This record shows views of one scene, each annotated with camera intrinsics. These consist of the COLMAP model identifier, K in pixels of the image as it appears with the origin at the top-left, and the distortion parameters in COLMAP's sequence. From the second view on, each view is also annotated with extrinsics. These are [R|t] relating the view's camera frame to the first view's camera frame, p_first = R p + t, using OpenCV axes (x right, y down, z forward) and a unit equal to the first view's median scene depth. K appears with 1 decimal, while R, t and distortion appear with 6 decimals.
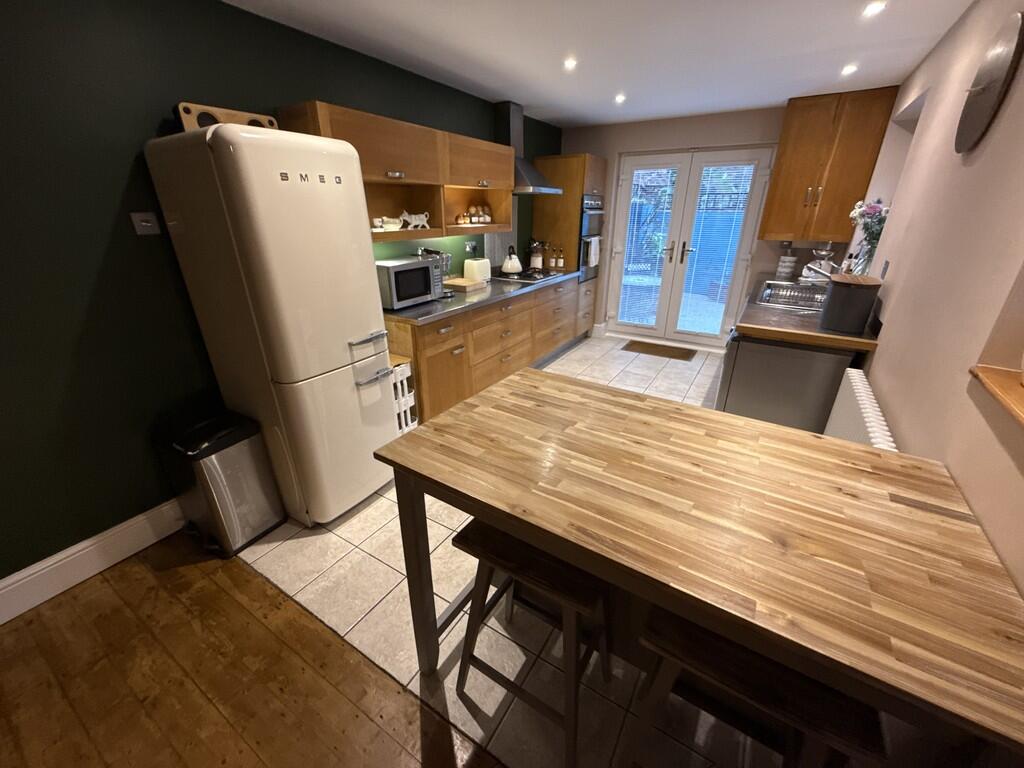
lens RADIAL K [[410.5, 0, 512.0], [0, 410.5, 384.0], [0, 0, 1]] dist [-0.001008, -0.000062]
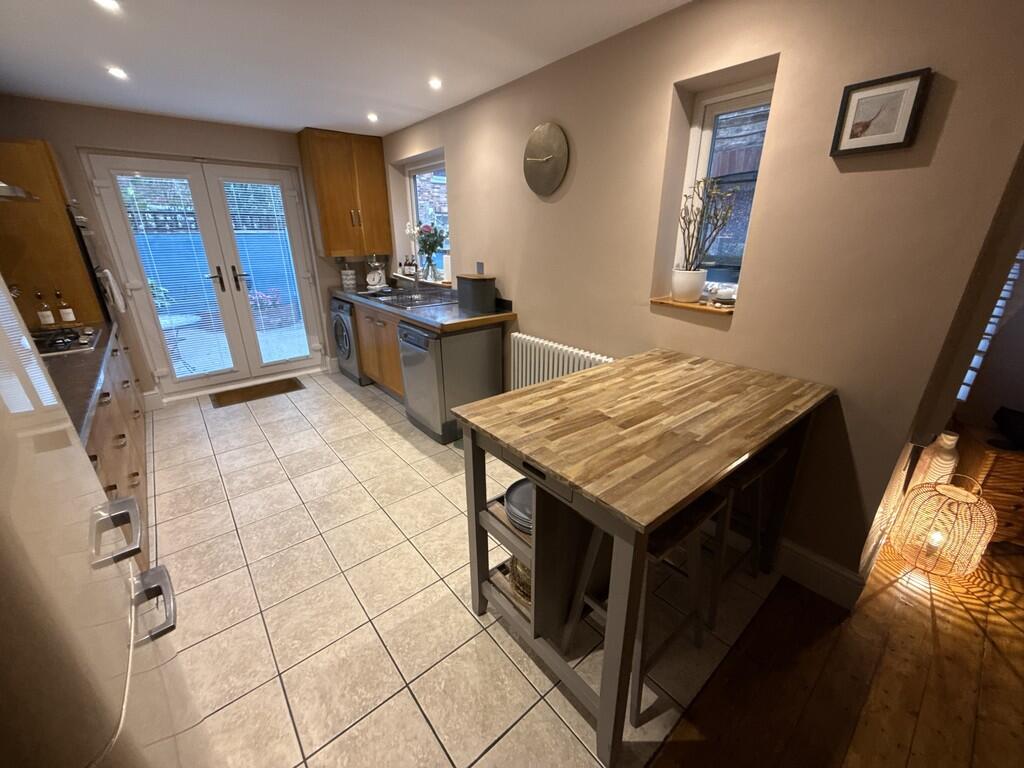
lens RADIAL K [[410.5, 0, 512.0], [0, 410.5, 384.0], [0, 0, 1]] dist [-0.001008, -0.000062]
pose [[0.306826, -0.333352, 0.891479, -0.718334], [0.374888, 0.903266, 0.208732, -0.235887], [-0.874824, 0.270160, 0.402115, 0.590774]]
